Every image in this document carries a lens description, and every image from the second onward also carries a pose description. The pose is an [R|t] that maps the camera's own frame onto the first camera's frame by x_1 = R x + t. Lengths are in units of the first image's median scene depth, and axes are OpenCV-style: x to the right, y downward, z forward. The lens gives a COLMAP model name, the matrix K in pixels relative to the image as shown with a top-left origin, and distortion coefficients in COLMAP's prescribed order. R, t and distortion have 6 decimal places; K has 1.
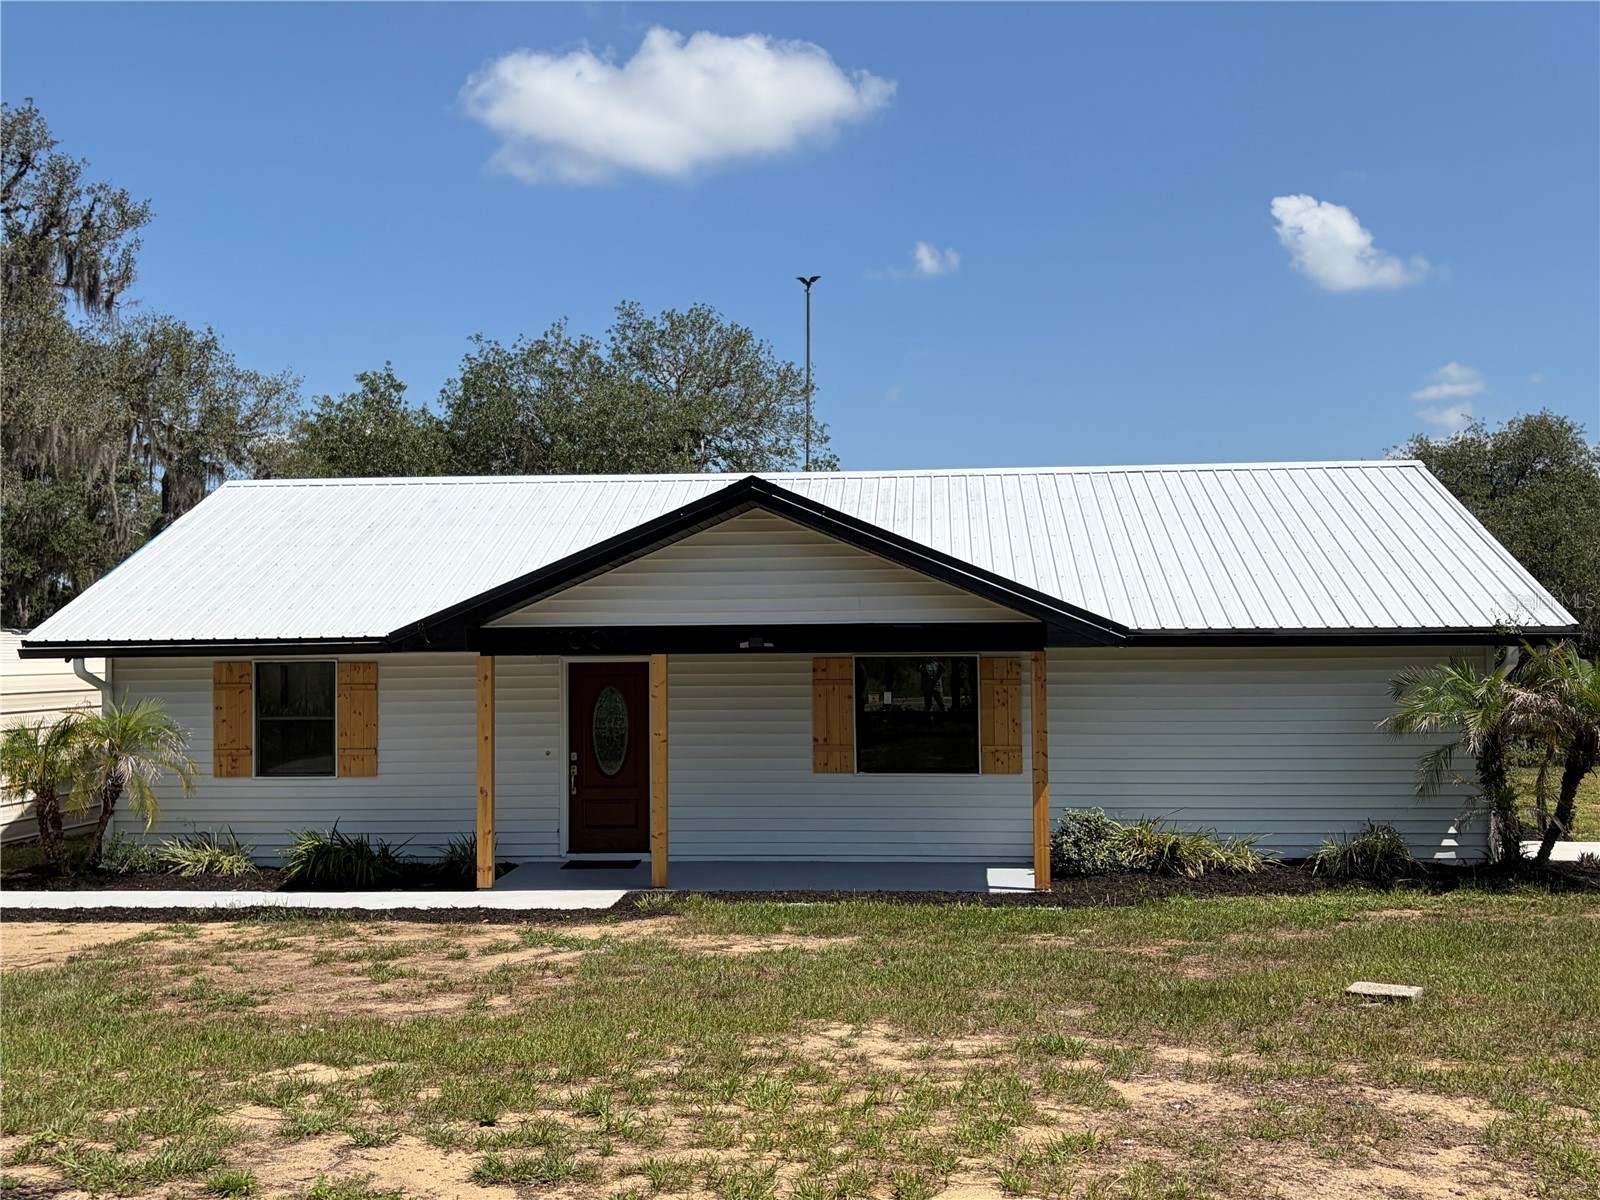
lens RADIAL K [[1685.4, 0, 799.9], [0, 1685.4, 600.3], [0, 0, 1]] dist [0.041535, 0.000000]
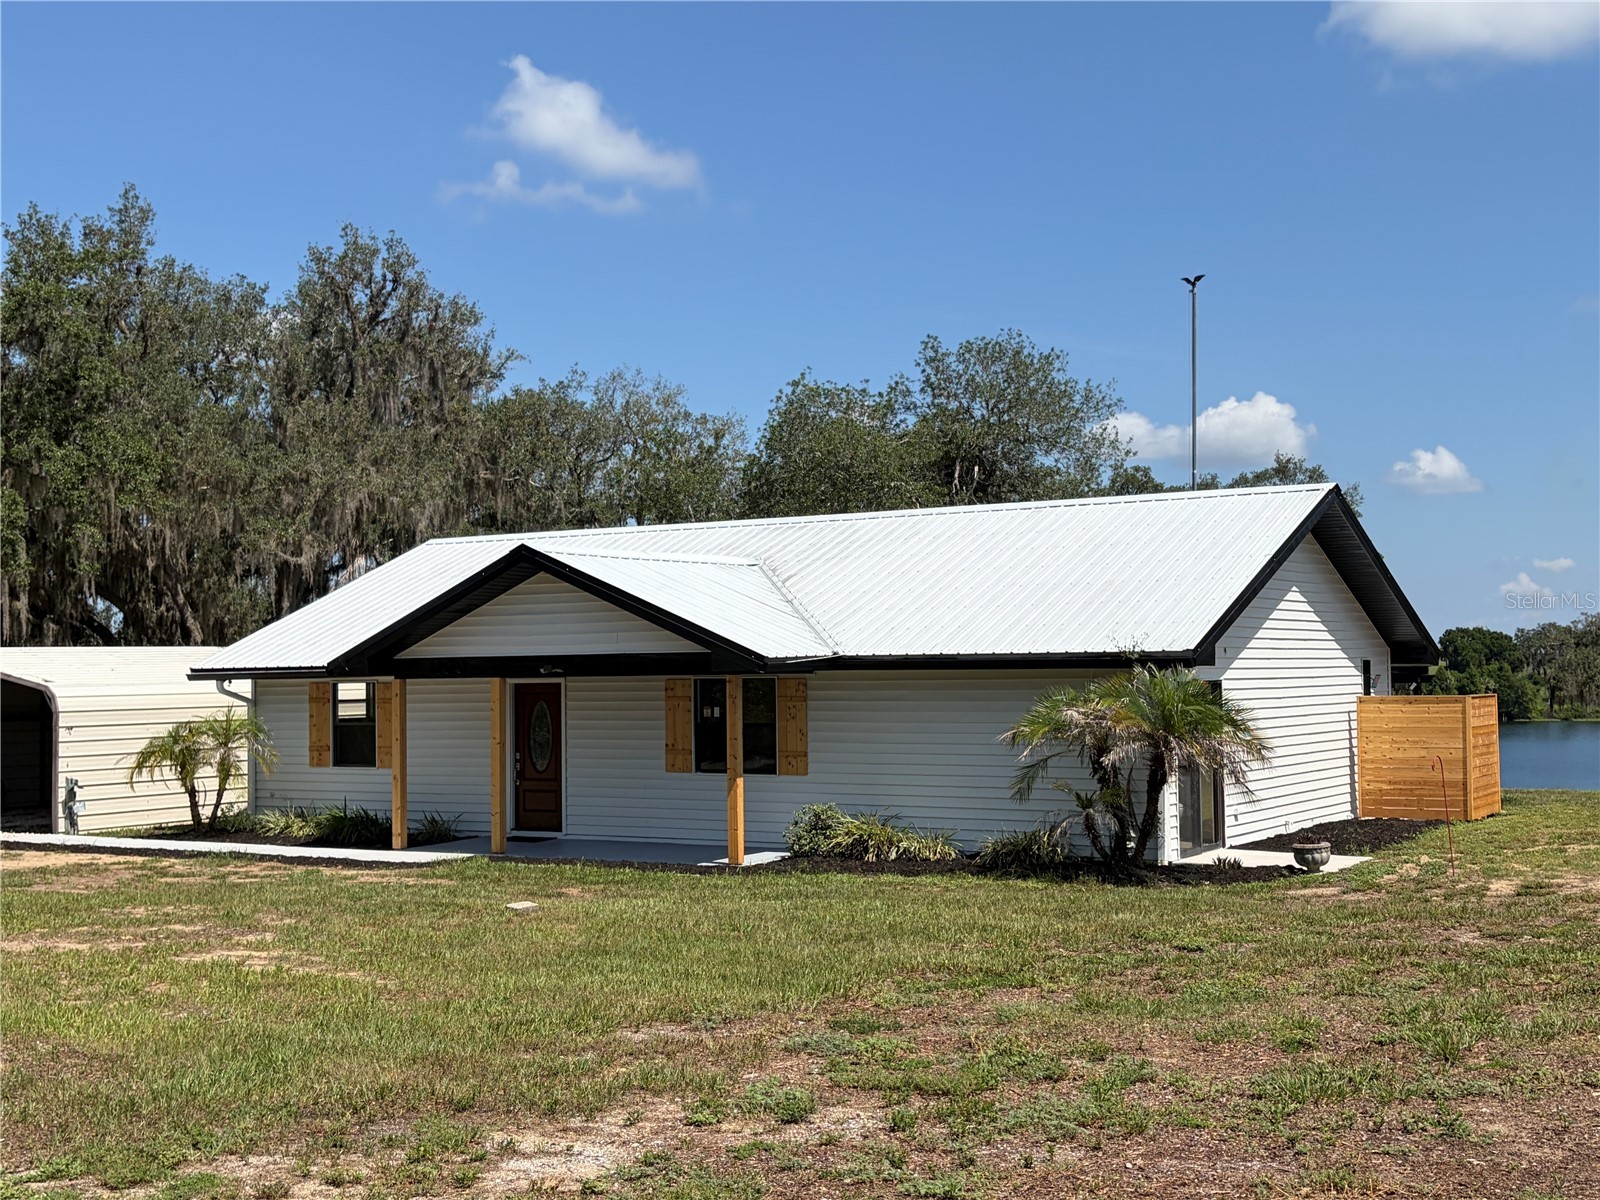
lens RADIAL K [[1935.8, 0, 802.8], [0, 1935.8, 600.8], [0, 0, 1]] dist [0.082622, 0.000000]
pose [[0.892503, -0.019040, -0.450640, 0.747288], [0.019750, 0.999800, -0.003127, -0.017770], [0.450609, -0.006110, 0.892700, -0.235043]]
